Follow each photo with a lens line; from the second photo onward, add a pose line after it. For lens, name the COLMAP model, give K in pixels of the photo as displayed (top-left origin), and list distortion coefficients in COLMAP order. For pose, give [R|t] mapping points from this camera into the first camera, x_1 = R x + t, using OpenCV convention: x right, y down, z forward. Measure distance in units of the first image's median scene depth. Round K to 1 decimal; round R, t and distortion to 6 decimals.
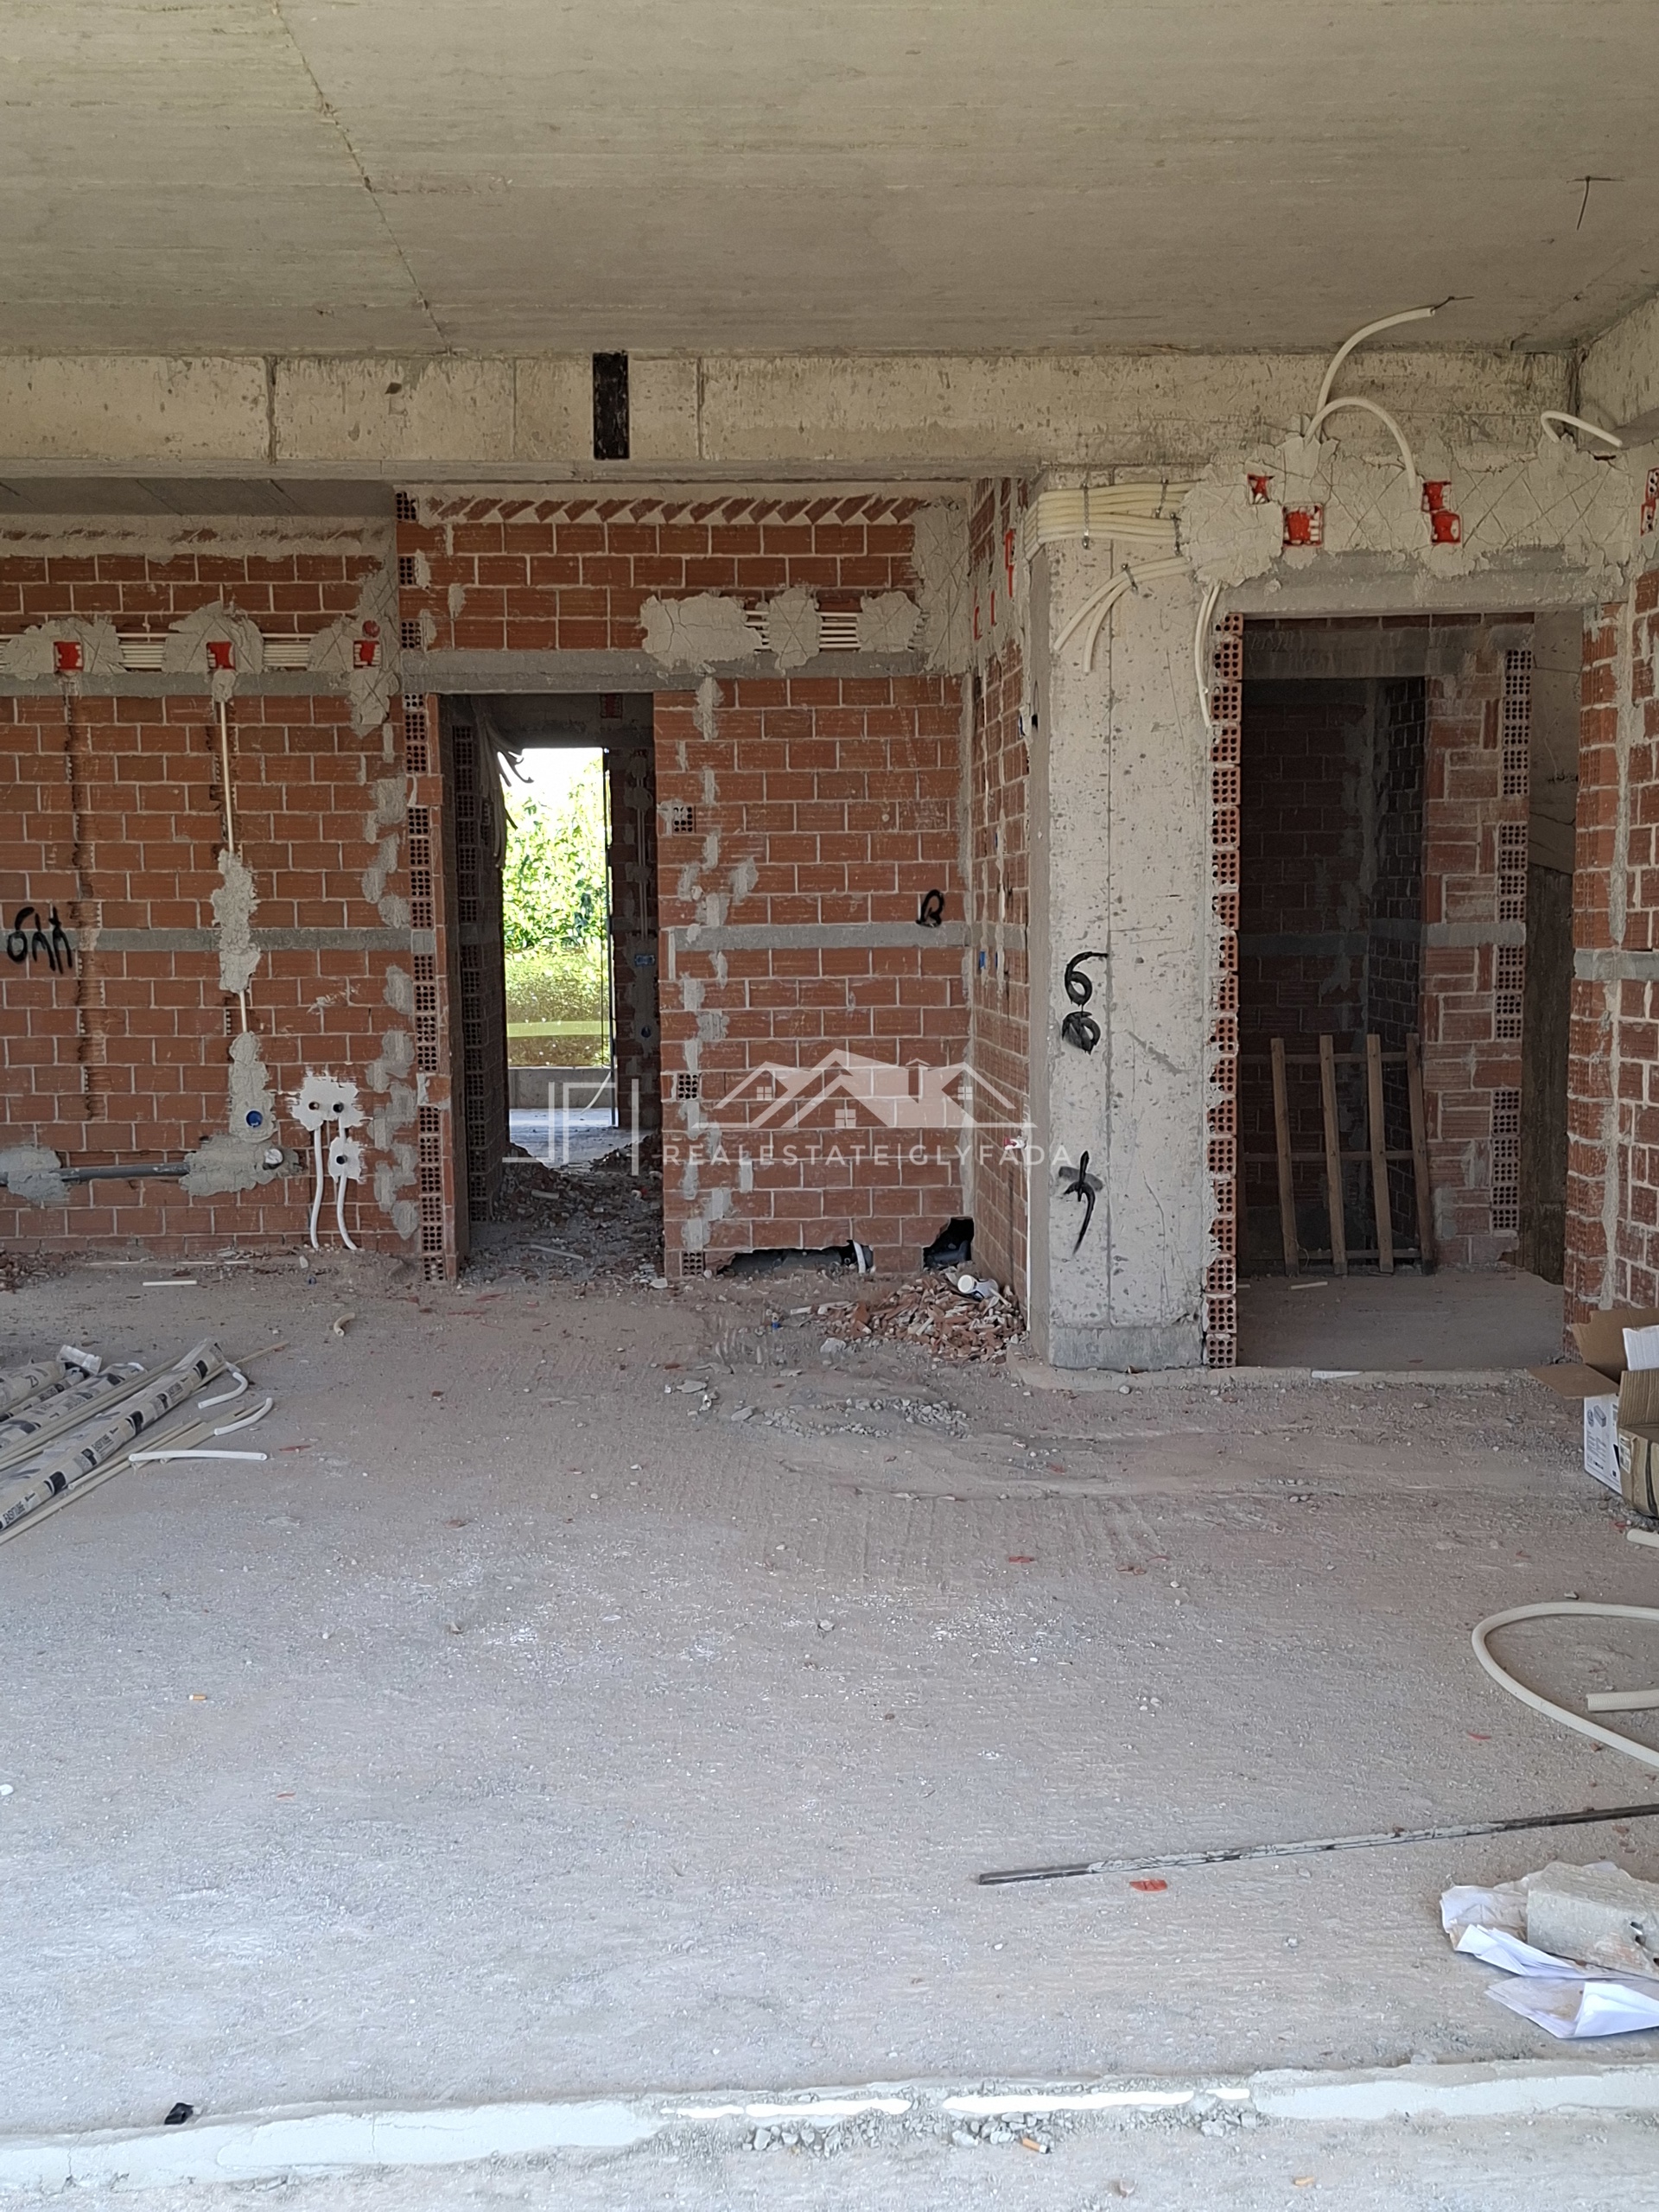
lens RADIAL K [[2304.6, 0, 815.4], [0, 2304.6, 1160.1], [0, 0, 1]] dist [0.102172, 0.000000]
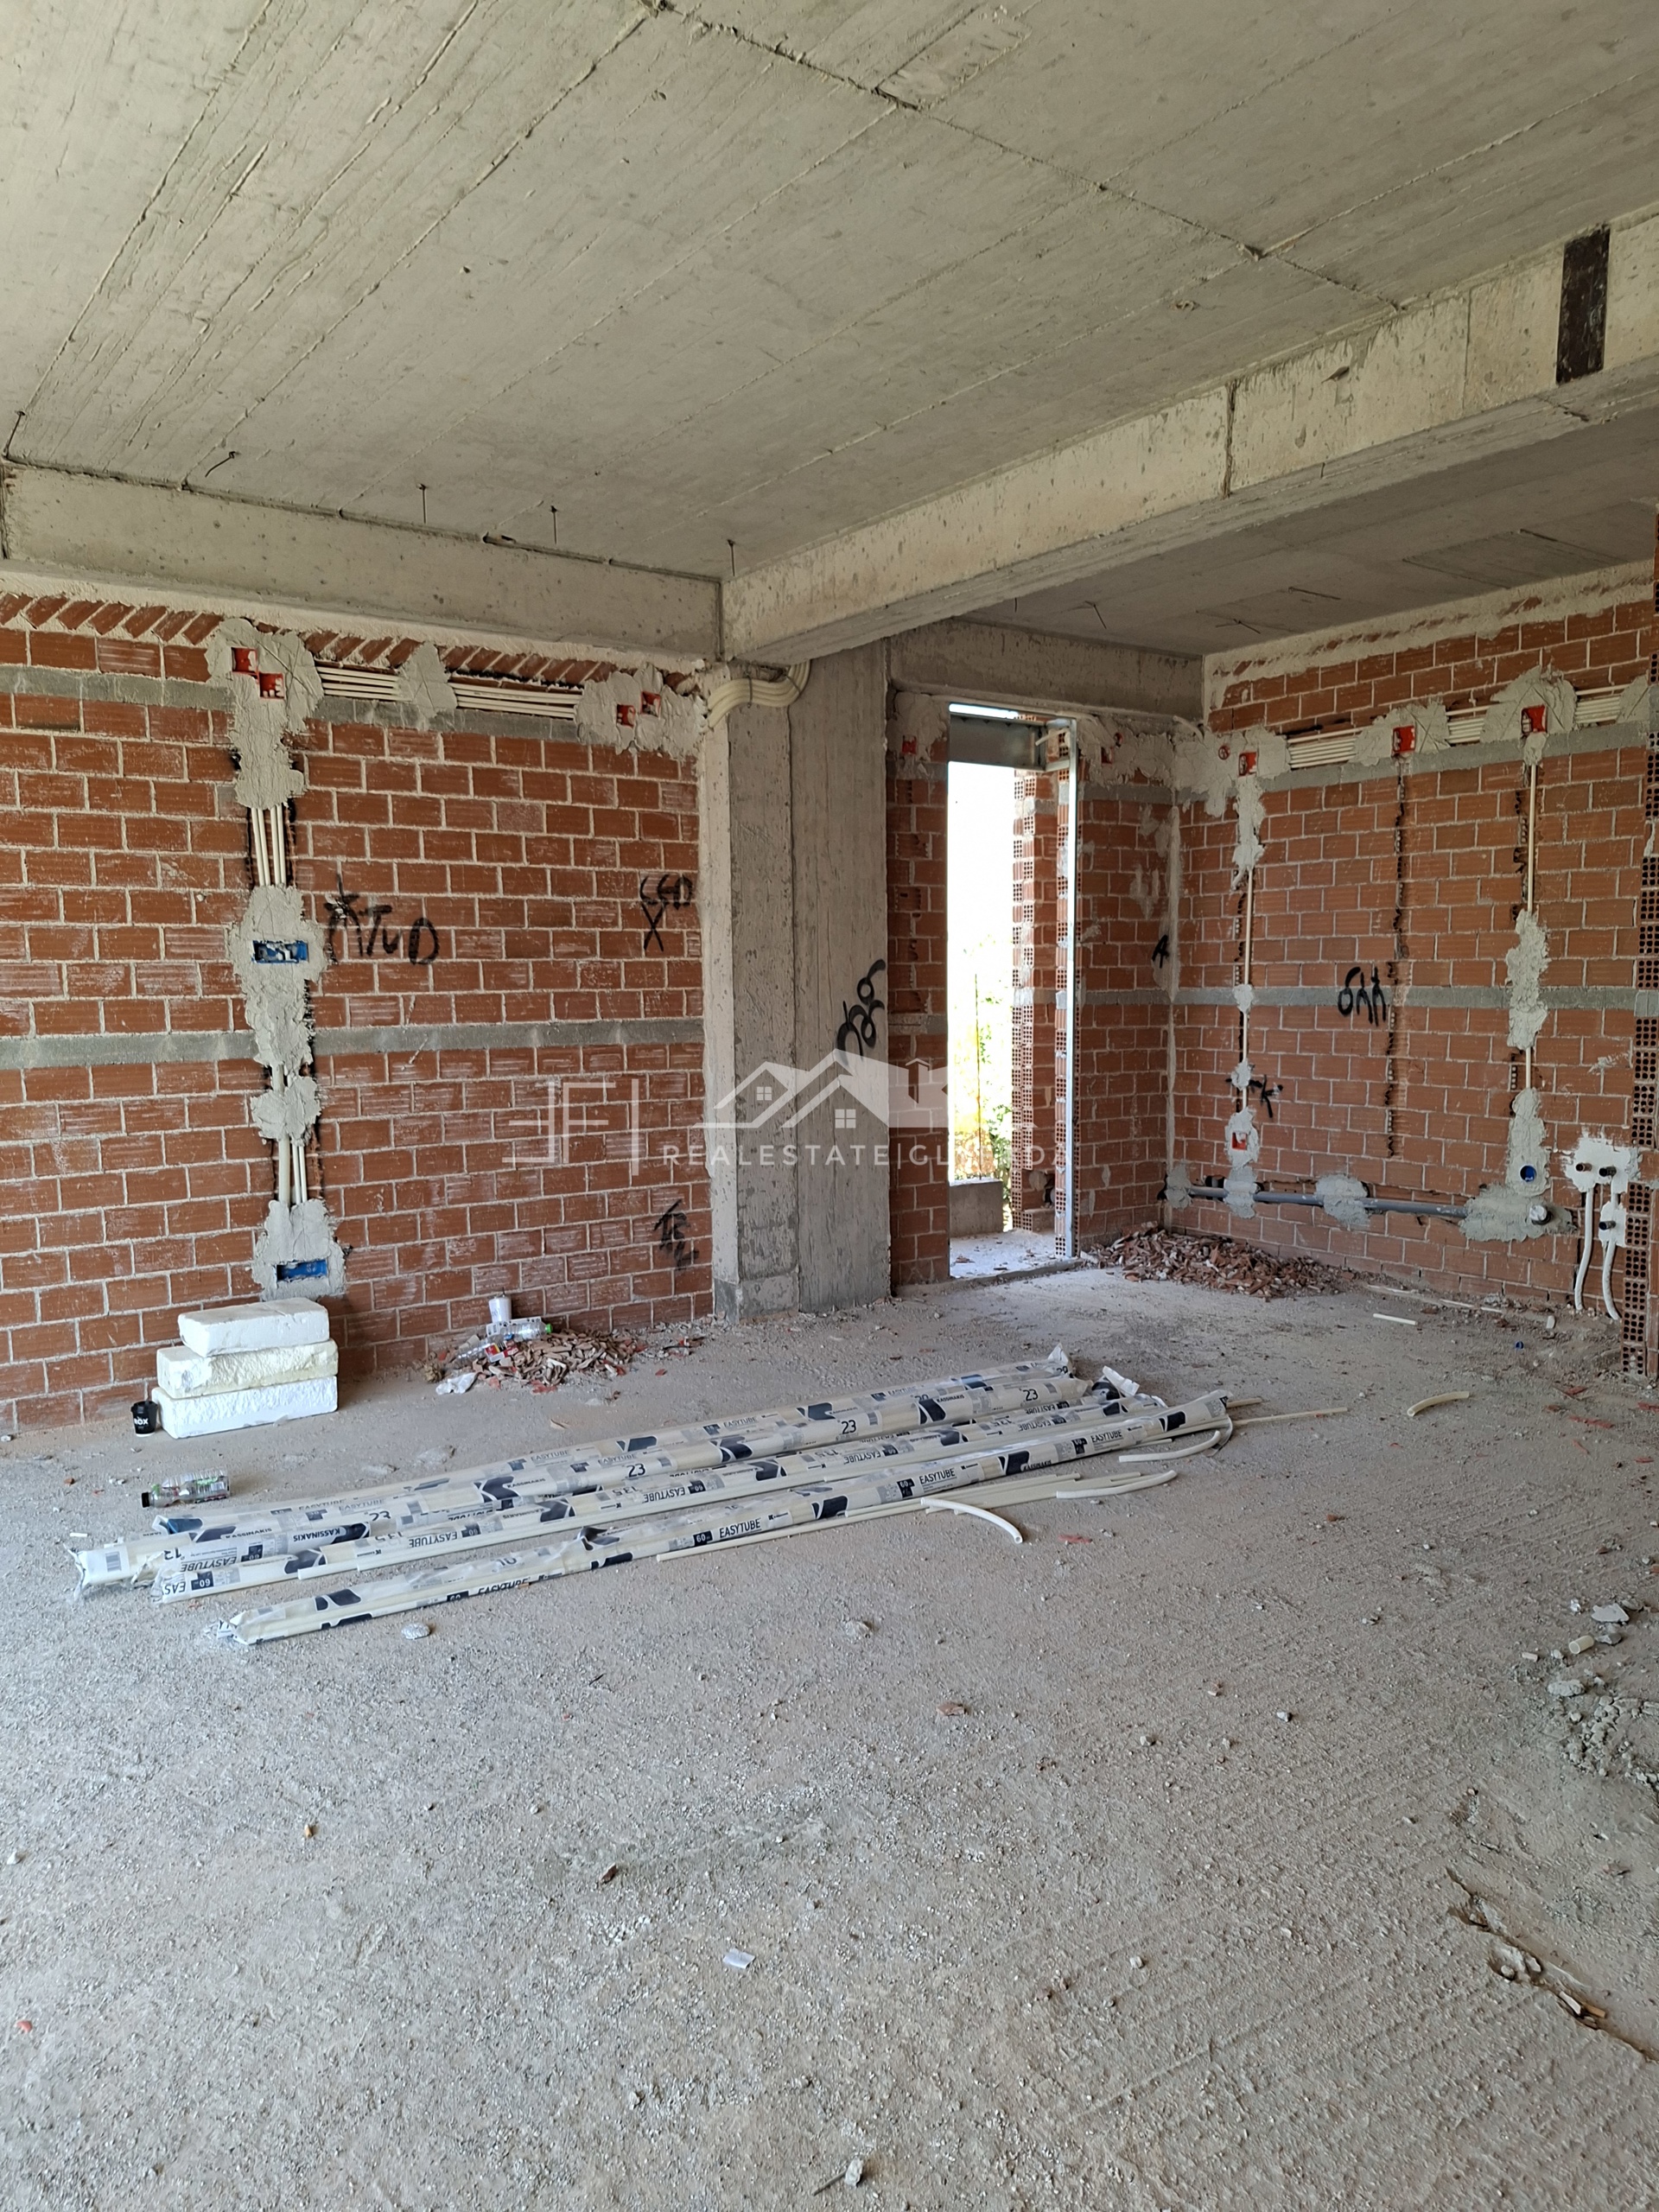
lens RADIAL K [[1540.4, 0, 848.7], [0, 1540.4, 1127.7], [0, 0, 1]] dist [0.088979, -0.093598]
pose [[0.561238, 0.088493, -0.822910, 0.209073], [-0.089703, 0.994914, 0.045811, -0.058210], [0.822779, 0.048107, 0.566322, 0.501981]]
